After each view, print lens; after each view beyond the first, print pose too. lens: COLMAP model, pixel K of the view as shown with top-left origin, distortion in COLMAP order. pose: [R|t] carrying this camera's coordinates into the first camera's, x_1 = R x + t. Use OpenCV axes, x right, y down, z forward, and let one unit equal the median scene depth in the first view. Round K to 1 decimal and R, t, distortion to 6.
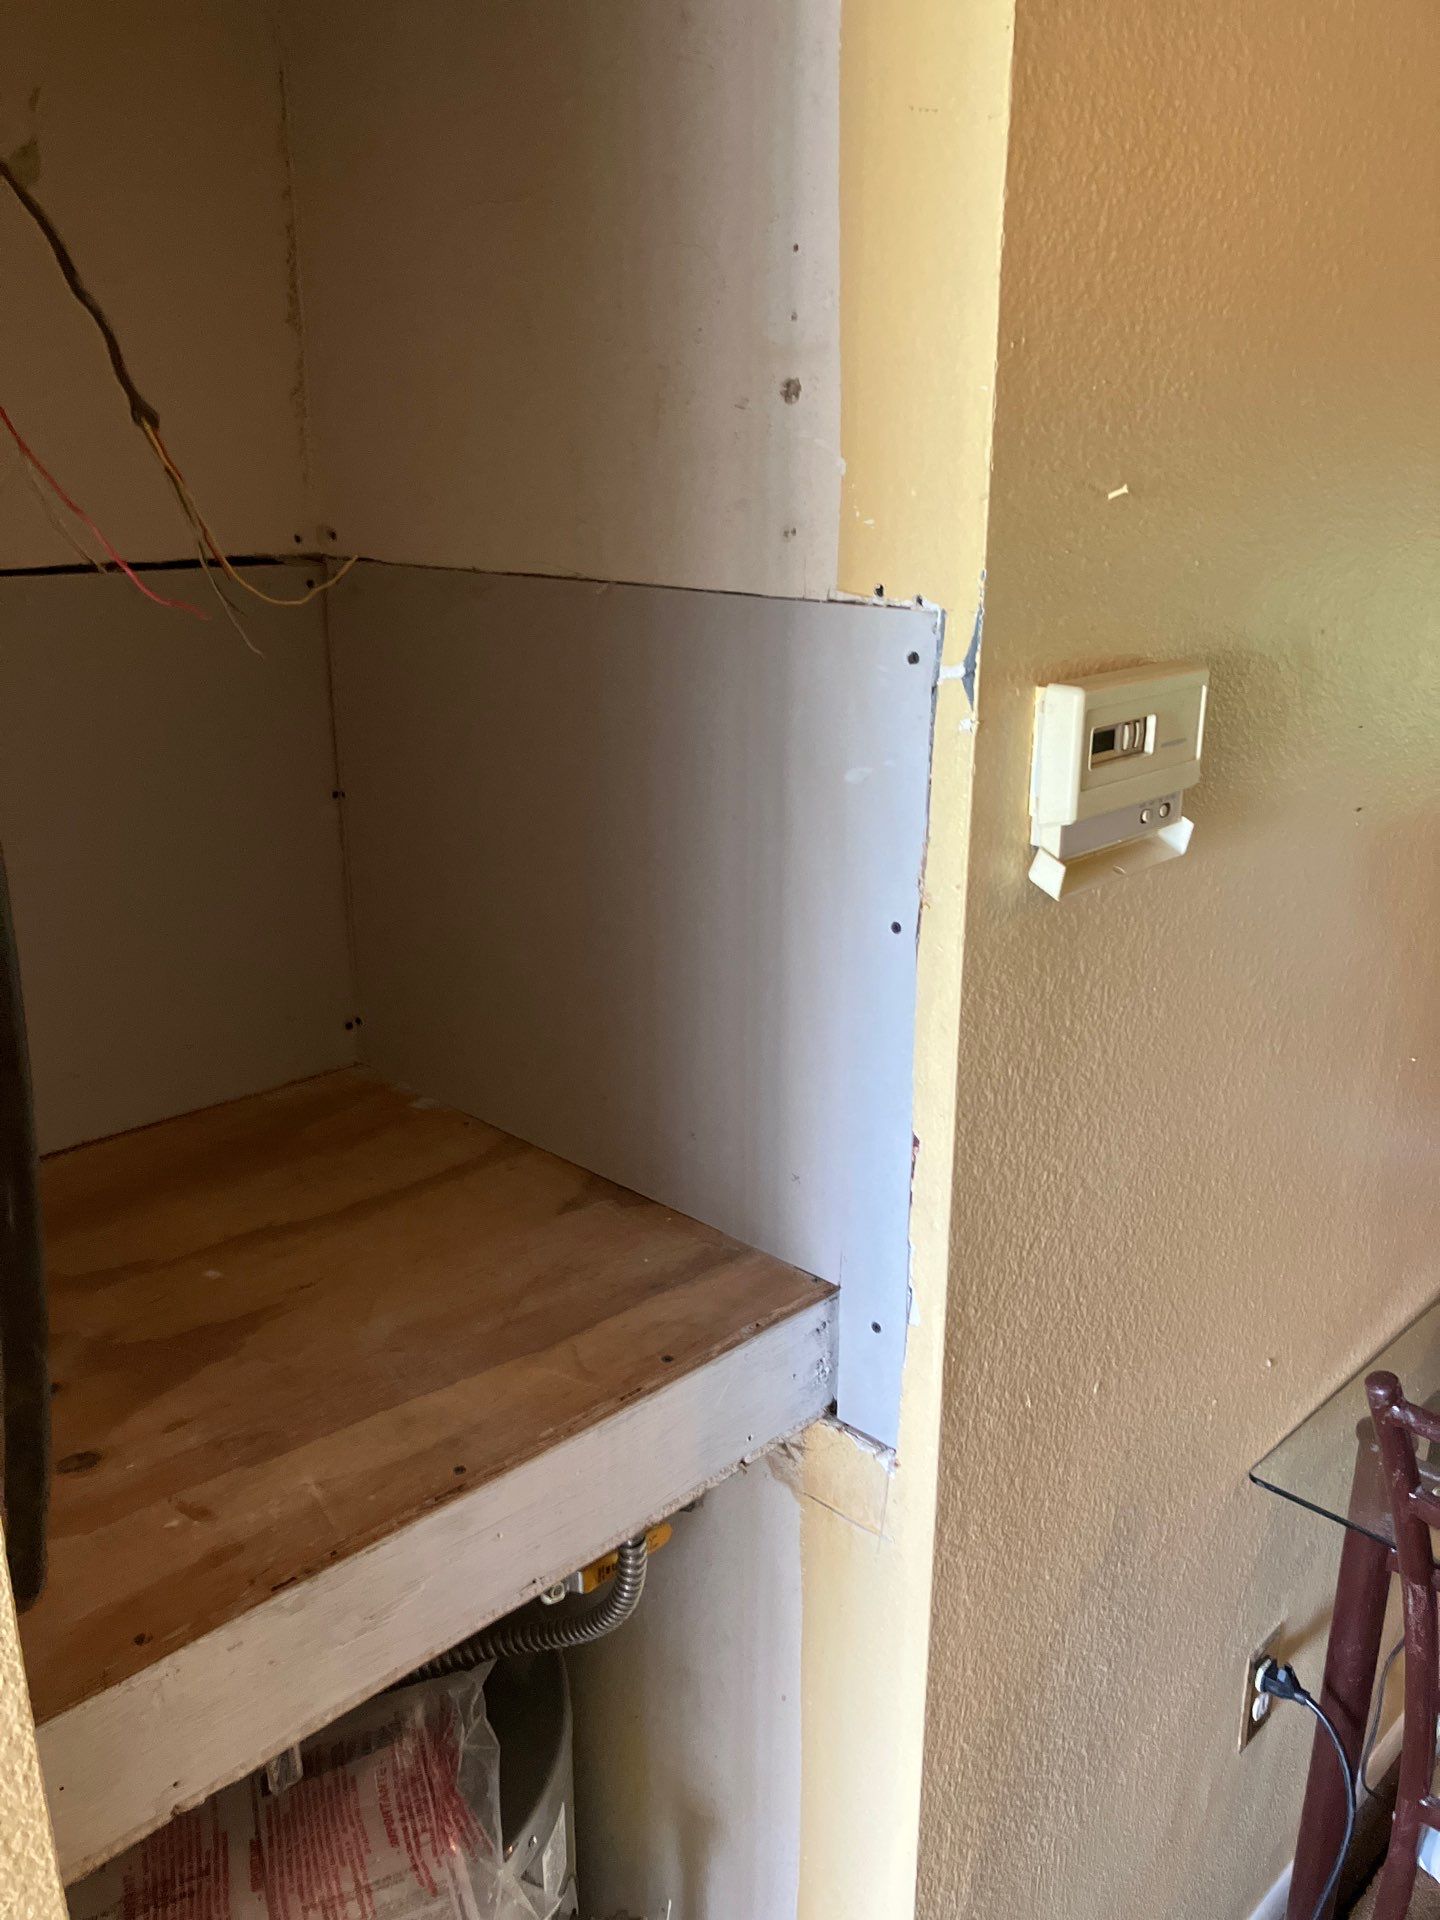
lens RADIAL K [[1572.8, 0, 707.0], [0, 1572.8, 966.1], [0, 0, 1]] dist [0.024314, -0.029834]
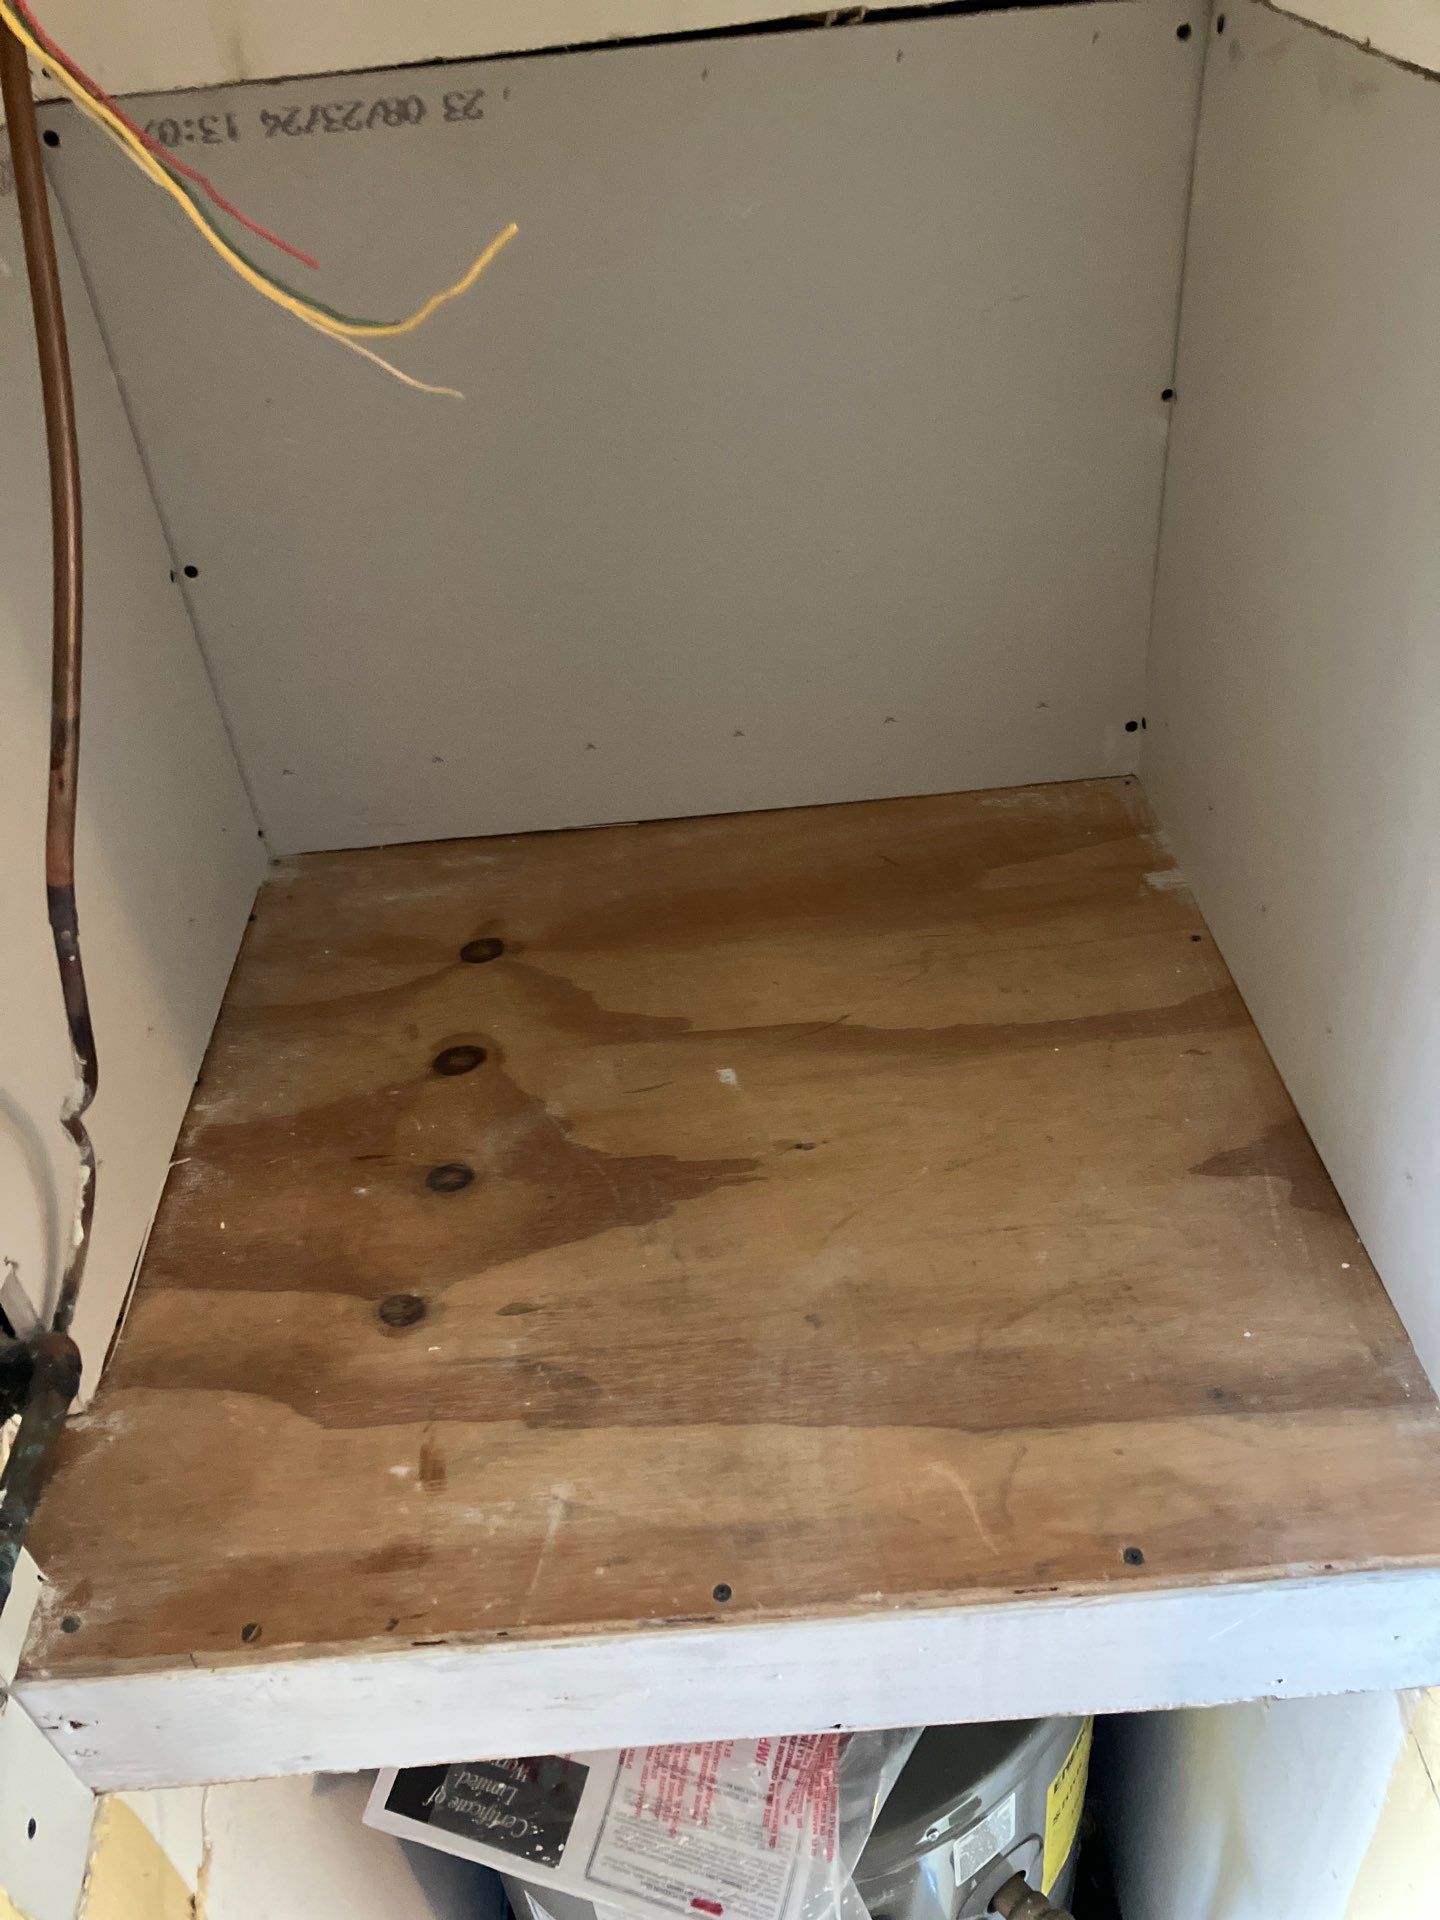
lens RADIAL K [[1572.8, 0, 718.2], [0, 1572.8, 974.0], [0, 0, 1]] dist [0.024314, -0.029834]
pose [[0.734519, 0.368886, -0.569566, 0.119355], [-0.131464, 0.900793, 0.413872, -0.186913], [0.665732, -0.229120, 0.710144, 0.476753]]
